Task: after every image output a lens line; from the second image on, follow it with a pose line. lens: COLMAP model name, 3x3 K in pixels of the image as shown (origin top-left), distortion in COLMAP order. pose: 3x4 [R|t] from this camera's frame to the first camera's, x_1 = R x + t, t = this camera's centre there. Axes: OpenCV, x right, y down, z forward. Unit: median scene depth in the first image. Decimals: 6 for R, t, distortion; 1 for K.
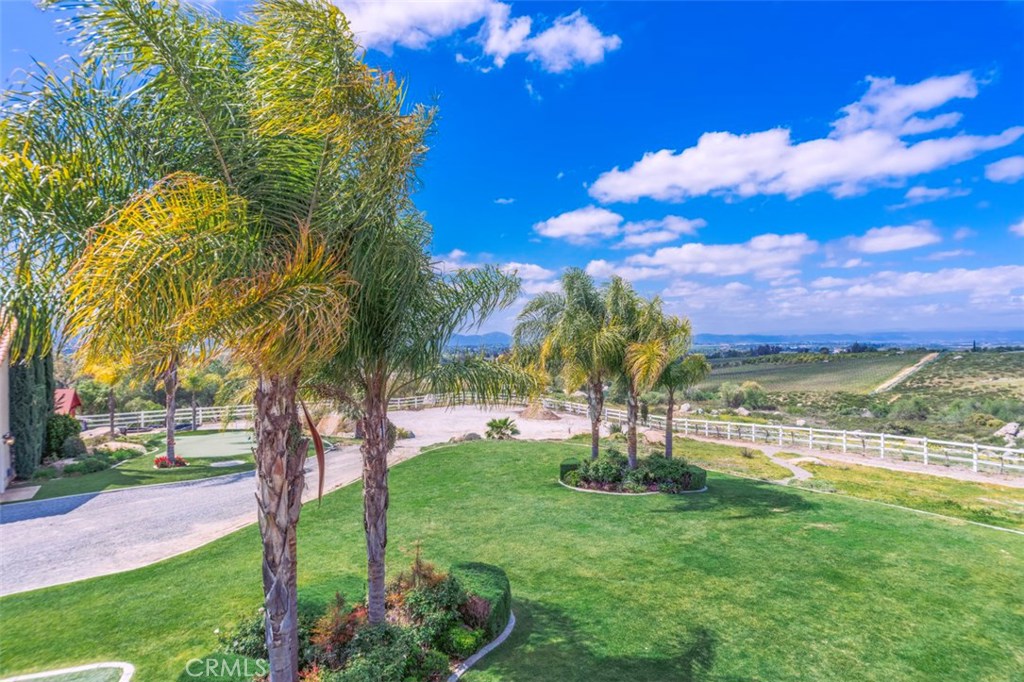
lens RADIAL K [[544.1, 0, 507.6], [0, 544.1, 340.7], [0, 0, 1]] dist [0.000463, 0.000879]
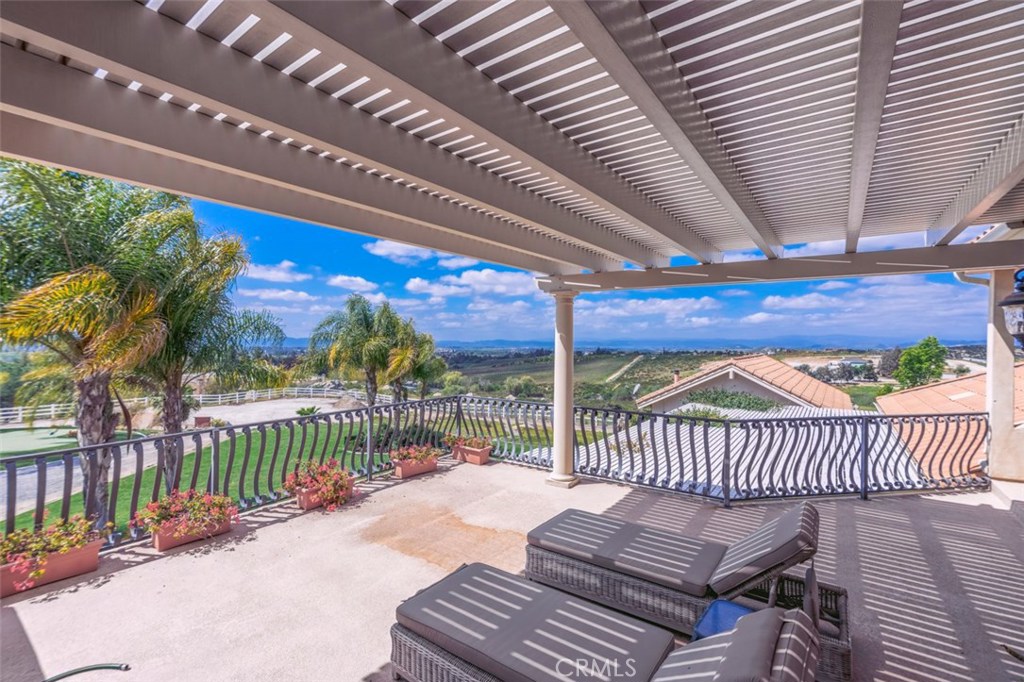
lens RADIAL K [[451.2, 0, 504.0], [0, 451.2, 342.4], [0, 0, 1]] dist [-0.010830, 0.004837]
pose [[0.937774, 0.012640, 0.347016, 0.081793], [-0.011391, 0.999919, -0.005641, -0.009200], [-0.347059, 0.001338, 0.937842, -0.219274]]
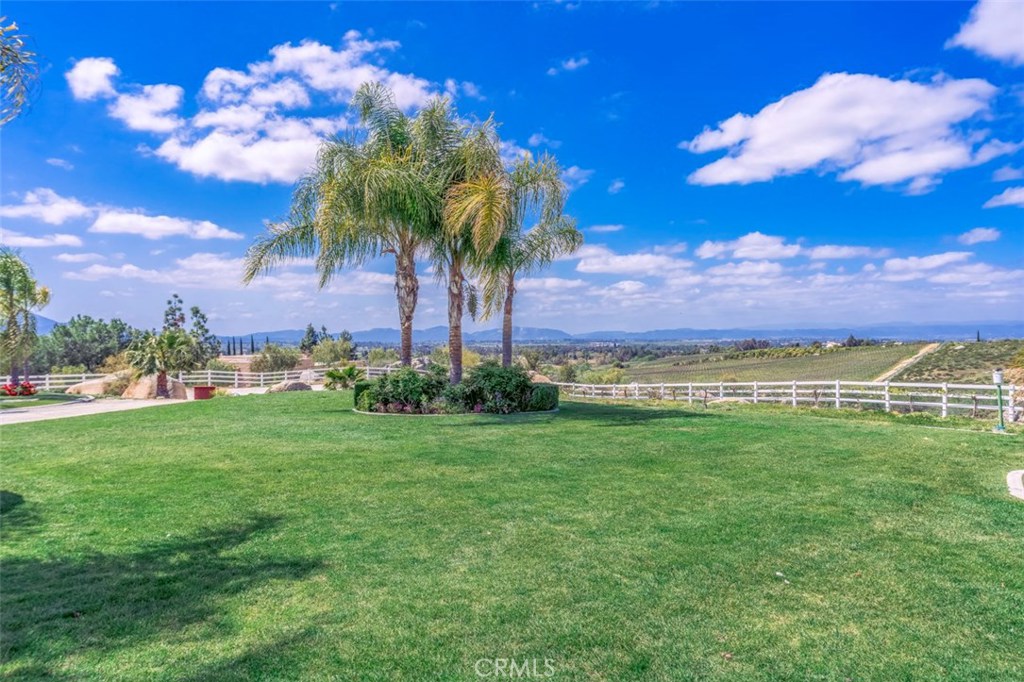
lens RADIAL K [[646.1, 0, 508.8], [0, 646.1, 340.4], [0, 0, 1]] dist [0.005623, -0.001137]
pose [[0.996971, 0.000127, 0.077768, 0.239240], [-0.000316, 0.999997, 0.002413, 0.180013], [-0.077768, -0.002430, 0.996969, 0.184230]]
